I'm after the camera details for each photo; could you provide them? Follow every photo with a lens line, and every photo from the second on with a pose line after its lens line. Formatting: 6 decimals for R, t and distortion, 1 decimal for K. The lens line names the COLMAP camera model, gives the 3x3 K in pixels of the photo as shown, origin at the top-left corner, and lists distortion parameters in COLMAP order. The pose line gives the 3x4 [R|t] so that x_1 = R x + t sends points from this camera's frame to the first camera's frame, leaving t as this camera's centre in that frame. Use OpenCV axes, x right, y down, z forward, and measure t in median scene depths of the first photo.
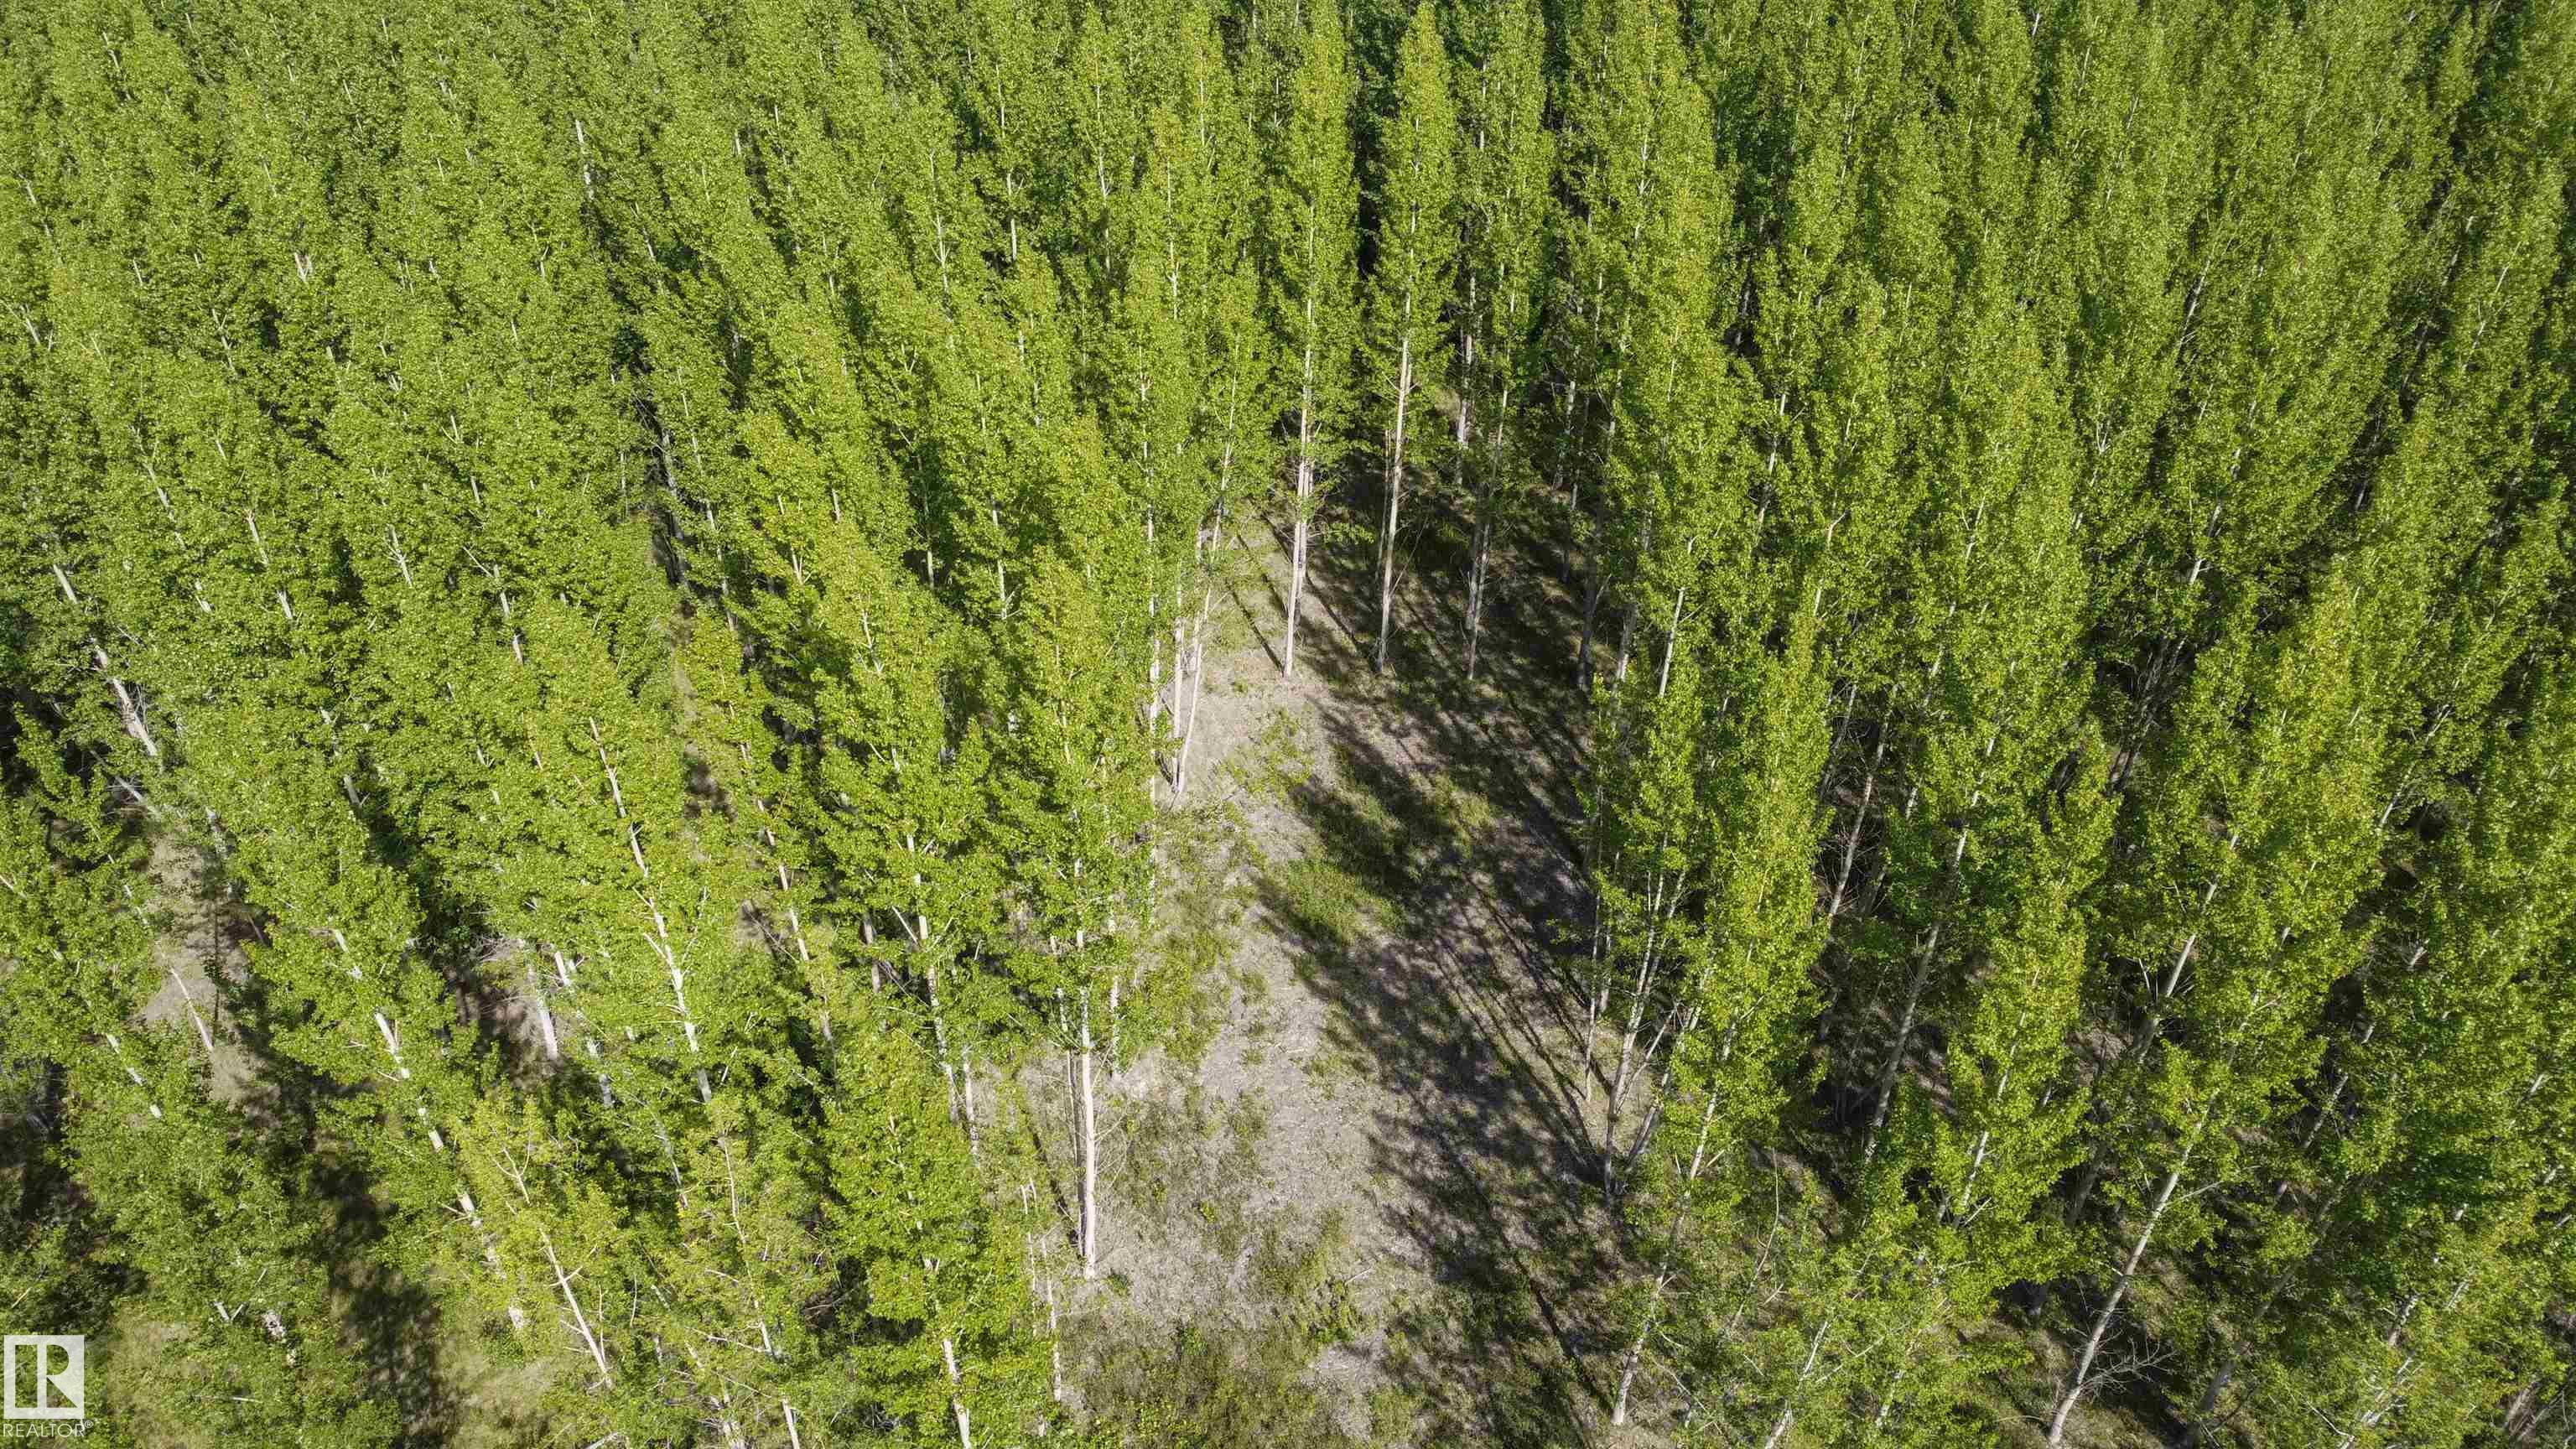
lens RADIAL K [[1907.1, 0, 1288.0], [0, 1907.1, 724.5], [0, 0, 1]] dist [0.000273, 0.006965]
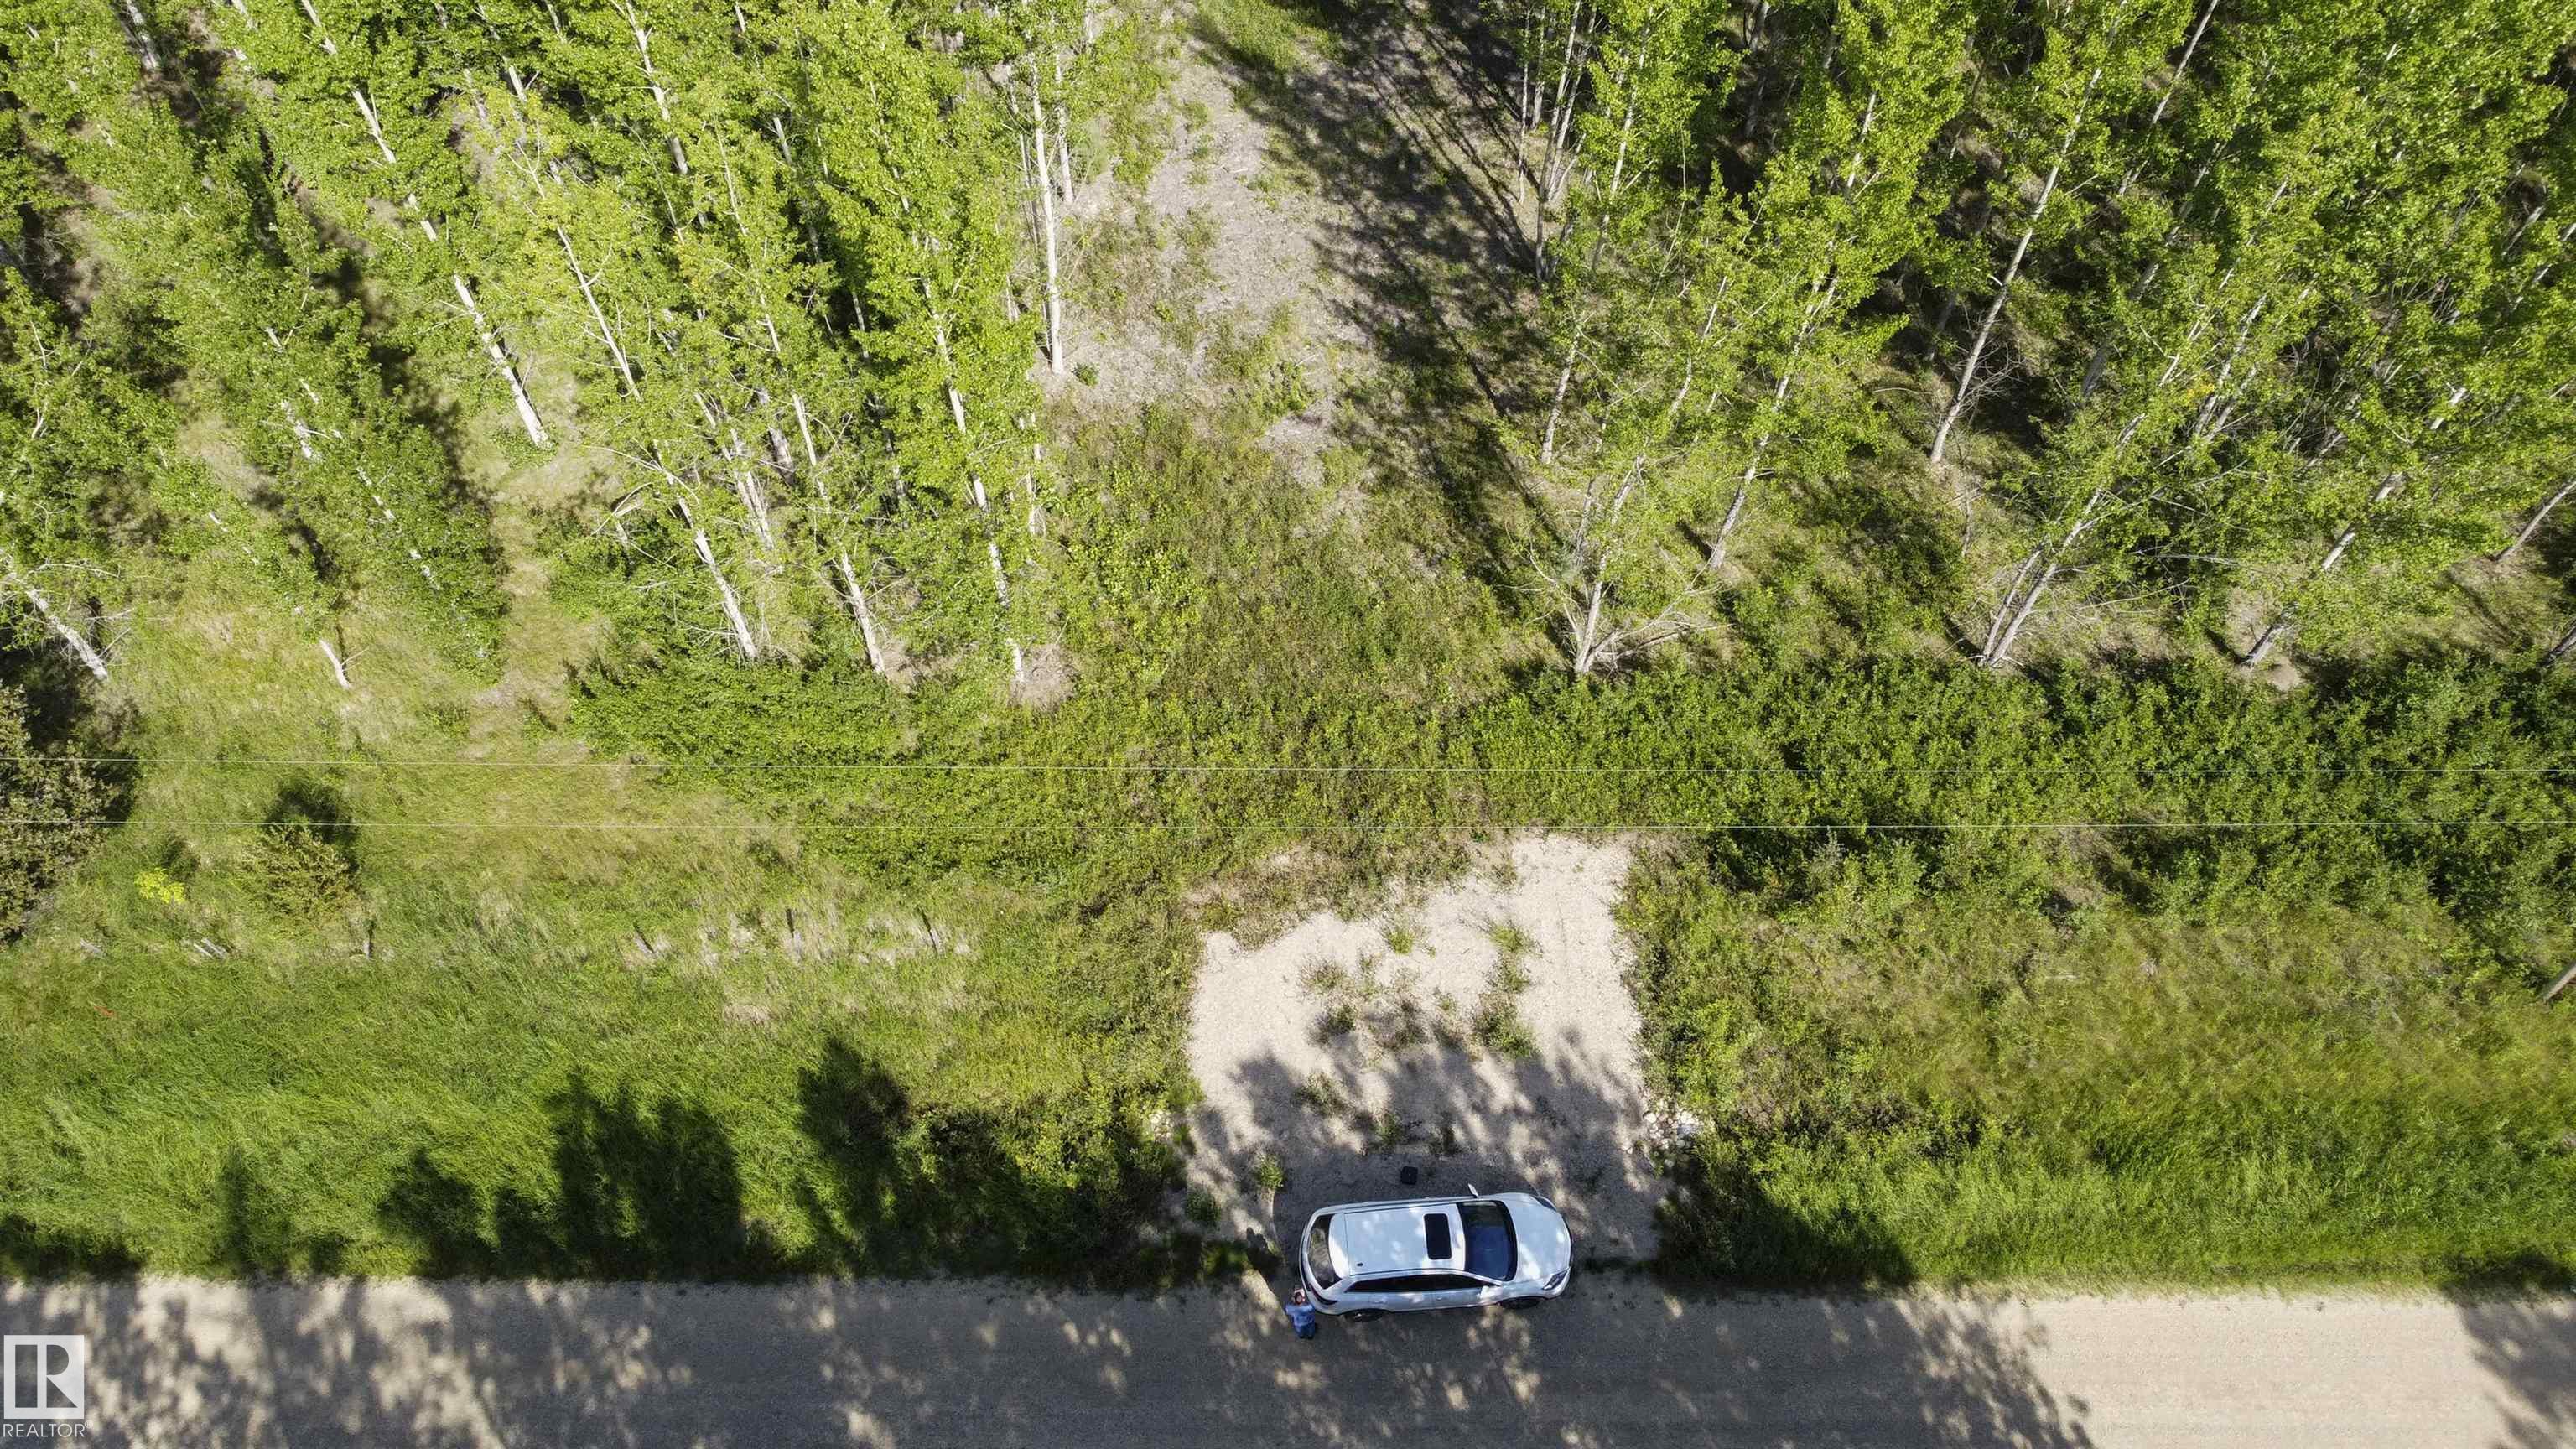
lens RADIAL K [[1944.1, 0, 1289.4], [0, 1944.1, 628.1], [0, 0, 1]] dist [0.005944, -0.004629]
pose [[0.998547, -0.048899, 0.022623, -0.005215], [0.039403, 0.949144, 0.312366, 0.082843], [-0.036747, -0.311021, 0.949692, -0.081903]]
